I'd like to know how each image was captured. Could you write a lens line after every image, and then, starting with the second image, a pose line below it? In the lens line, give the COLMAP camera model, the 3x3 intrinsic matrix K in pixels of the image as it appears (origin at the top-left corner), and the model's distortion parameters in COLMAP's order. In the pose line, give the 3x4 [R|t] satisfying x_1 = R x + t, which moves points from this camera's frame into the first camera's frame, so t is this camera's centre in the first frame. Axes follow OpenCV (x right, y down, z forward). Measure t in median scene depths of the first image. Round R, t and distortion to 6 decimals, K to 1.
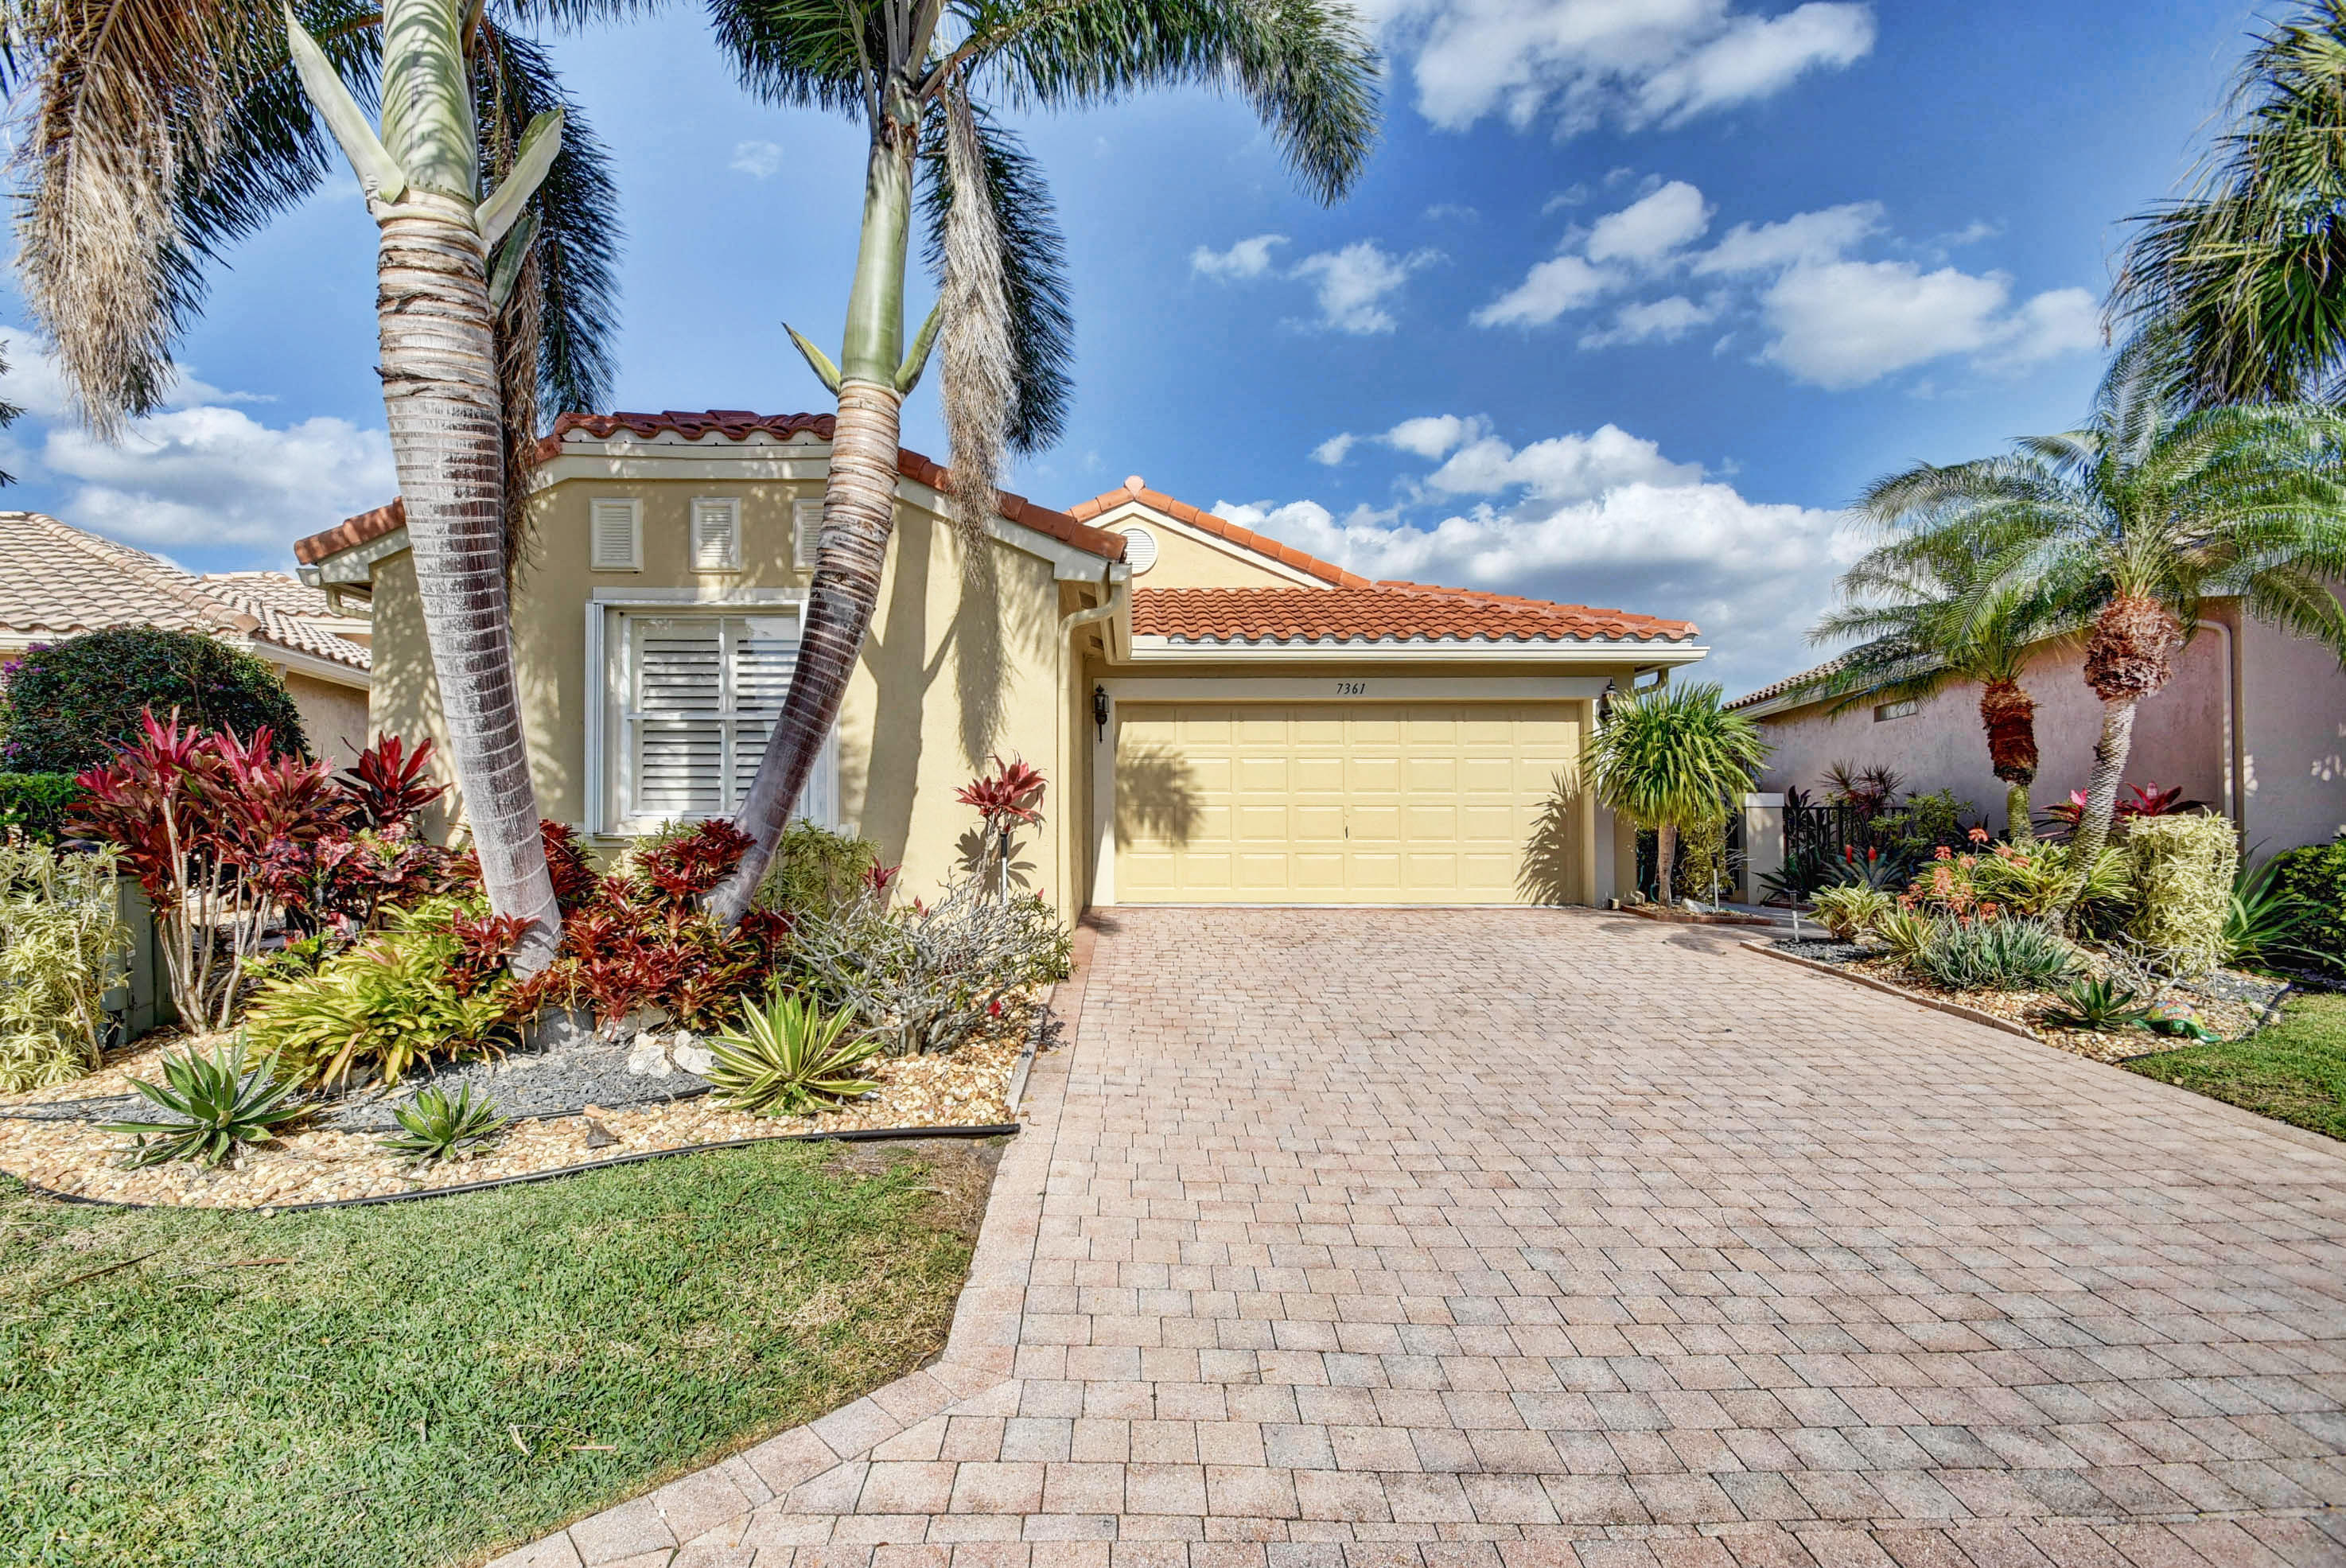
lens RADIAL K [[1036.1, 0, 1161.7], [0, 1036.1, 798.2], [0, 0, 1]] dist [0.009179, -0.014573]
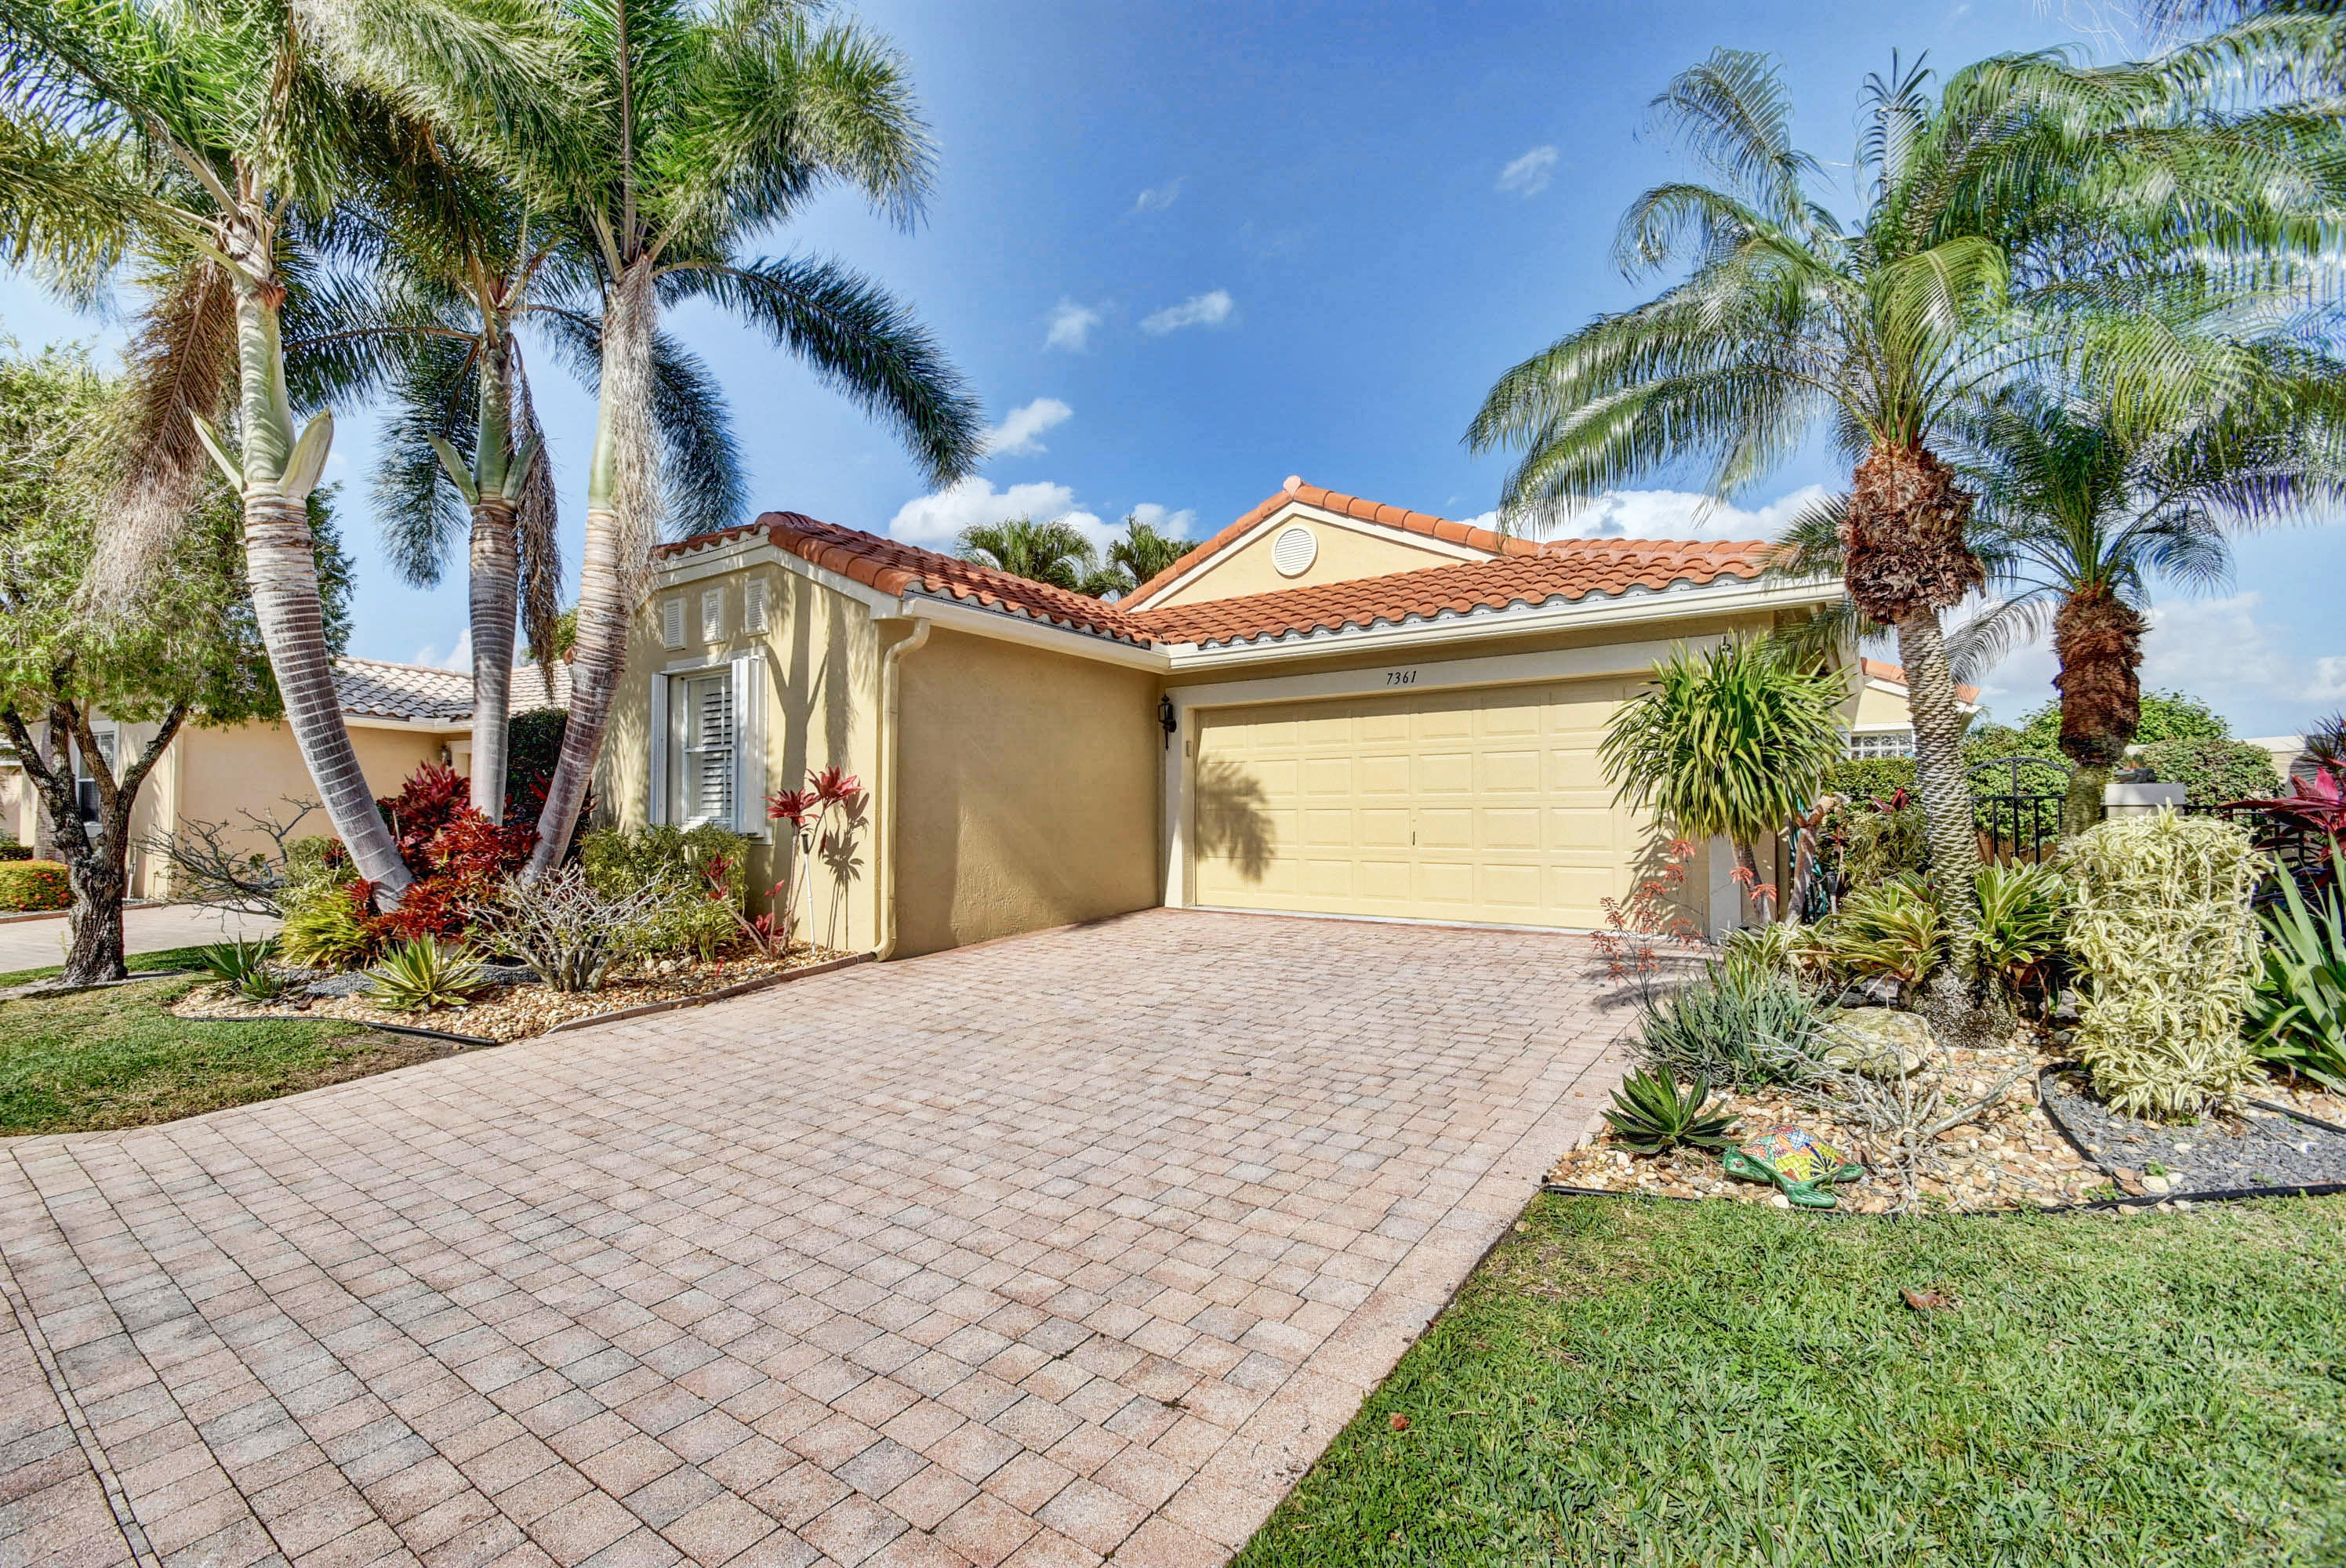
lens RADIAL K [[1036.0, 0, 1162.5], [0, 1036.0, 800.4], [0, 0, 1]] dist [0.009179, -0.014573]
pose [[0.804971, -0.012408, -0.593184, 0.866115], [0.010769, 0.999922, -0.006303, 0.005910], [0.593216, -0.001315, 0.805042, 0.246162]]
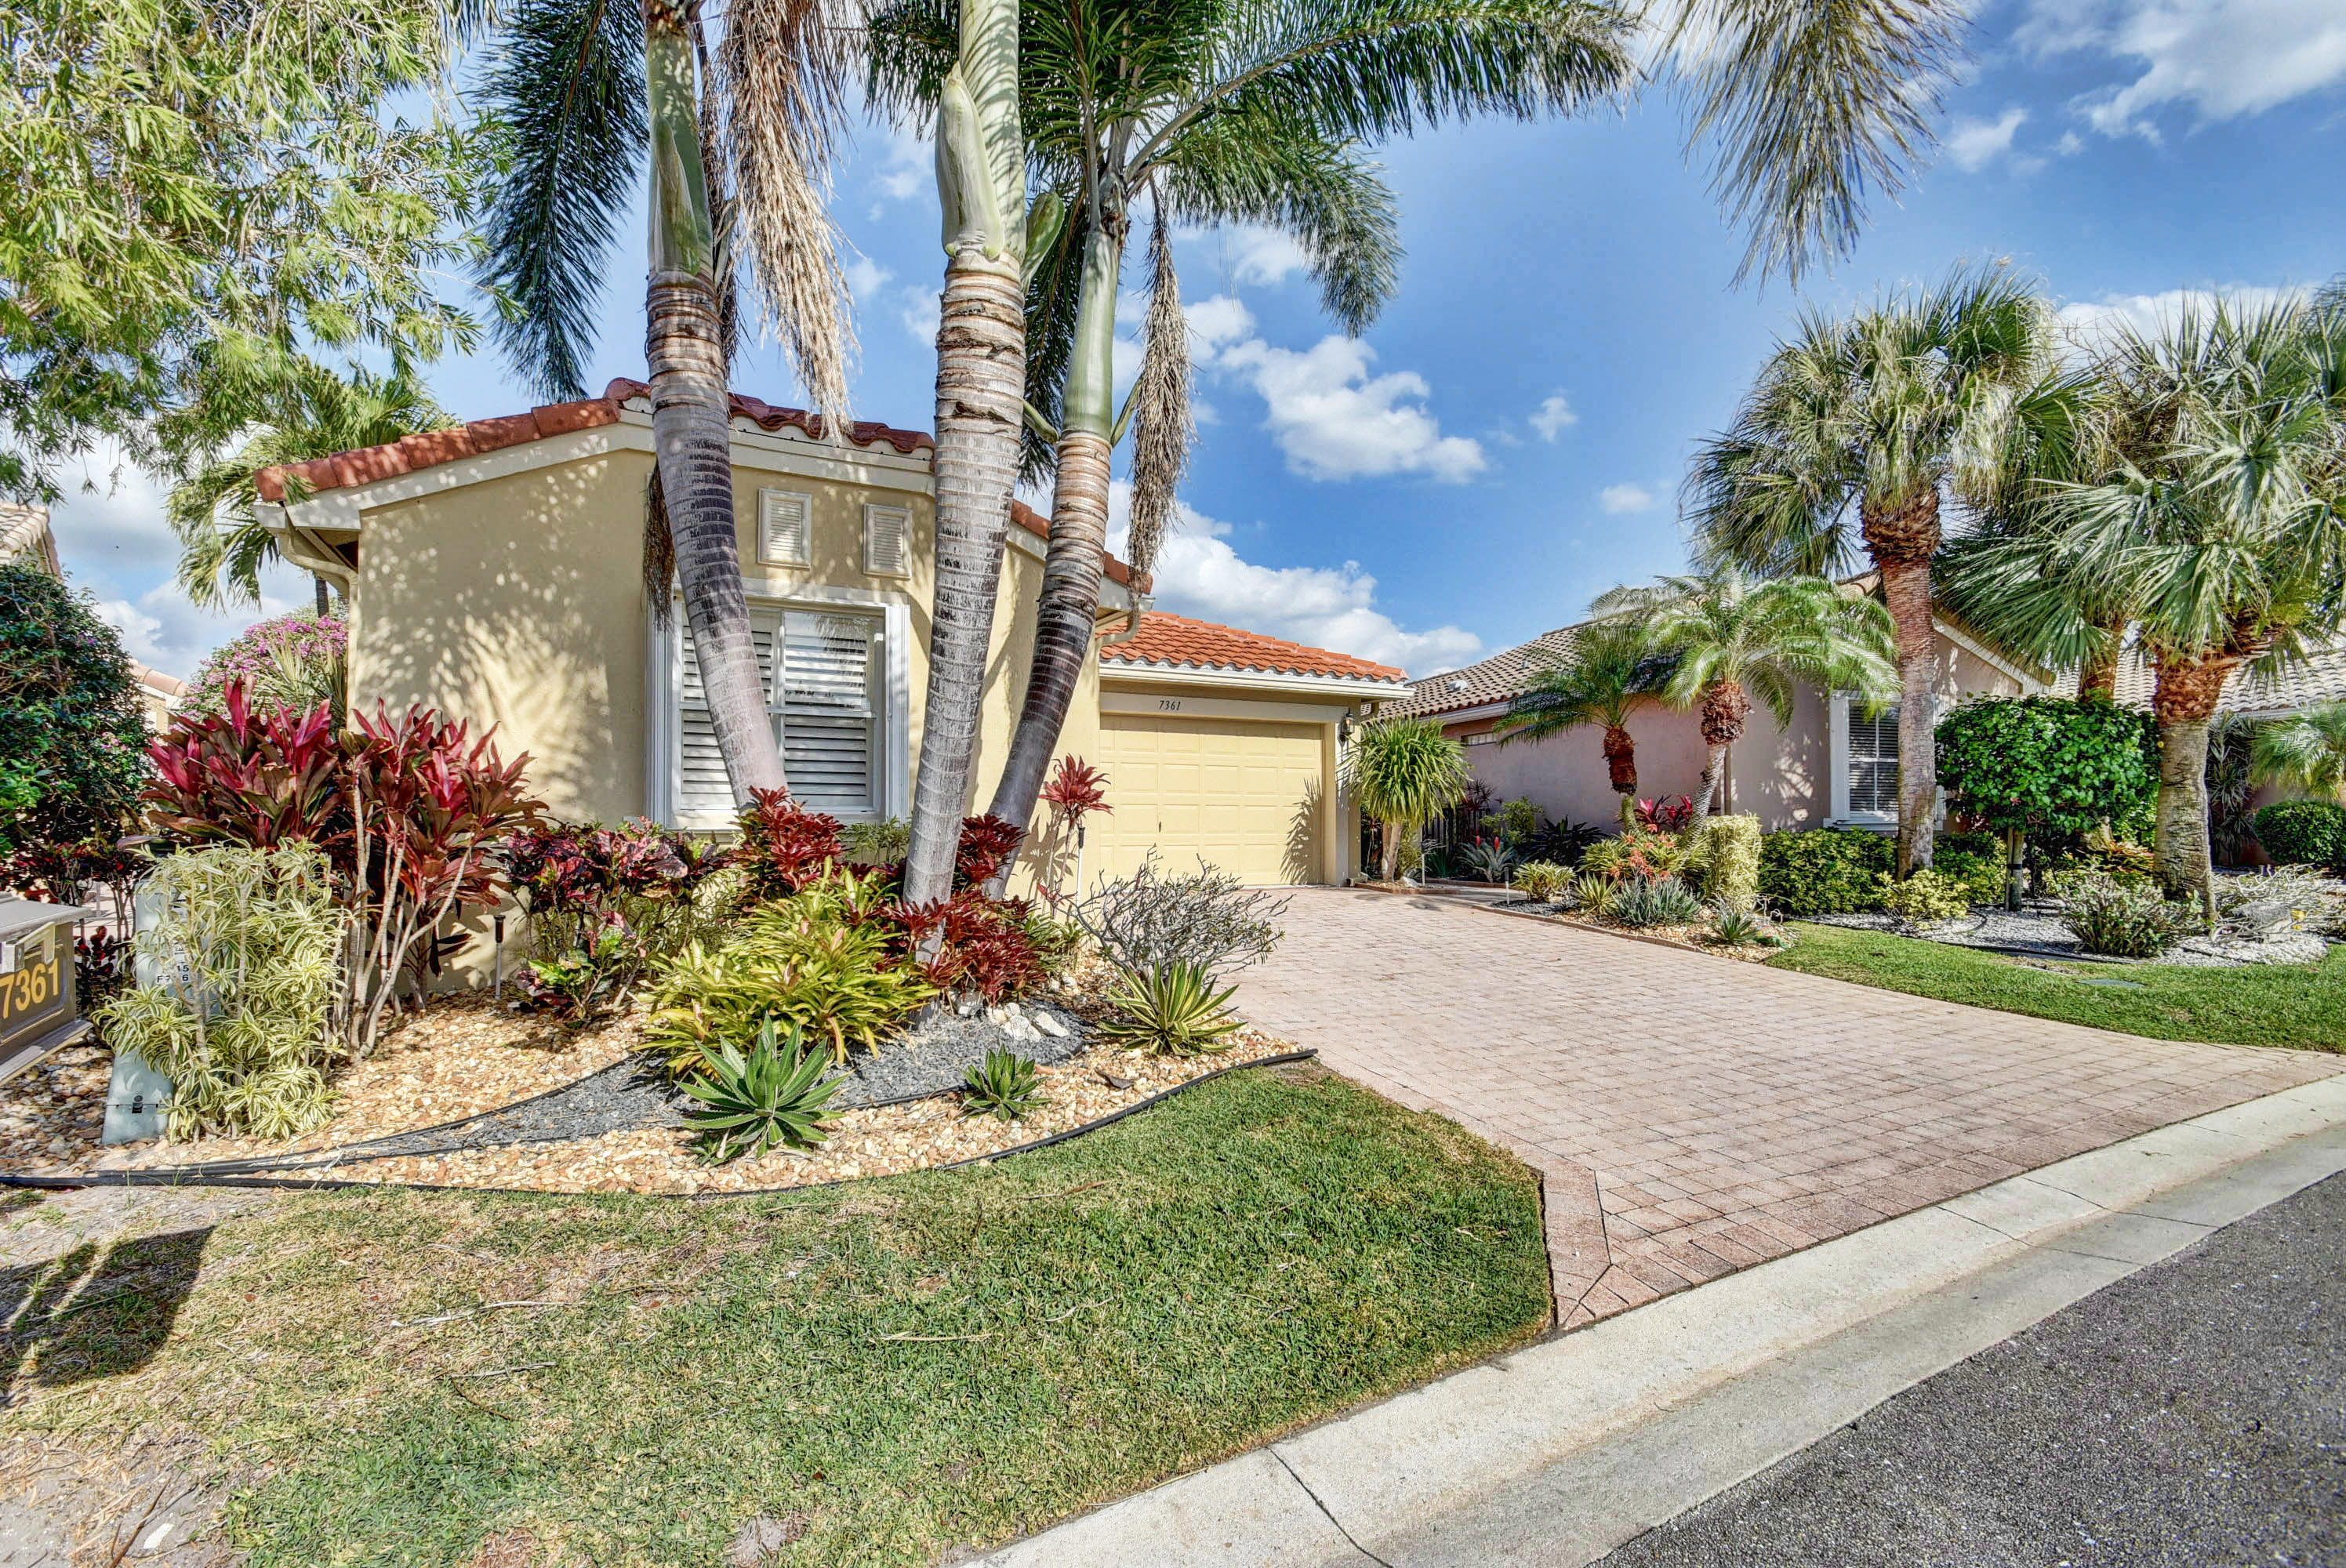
lens RADIAL K [[1000.0, 0, 1170.1], [0, 1000.0, 787.2], [0, 0, 1]] dist [-0.003429, -0.000373]
pose [[0.894952, 0.017456, 0.445820, -0.526252], [-0.013686, 0.999838, -0.011674, 0.002037], [-0.445952, 0.004346, 0.895046, -0.025976]]
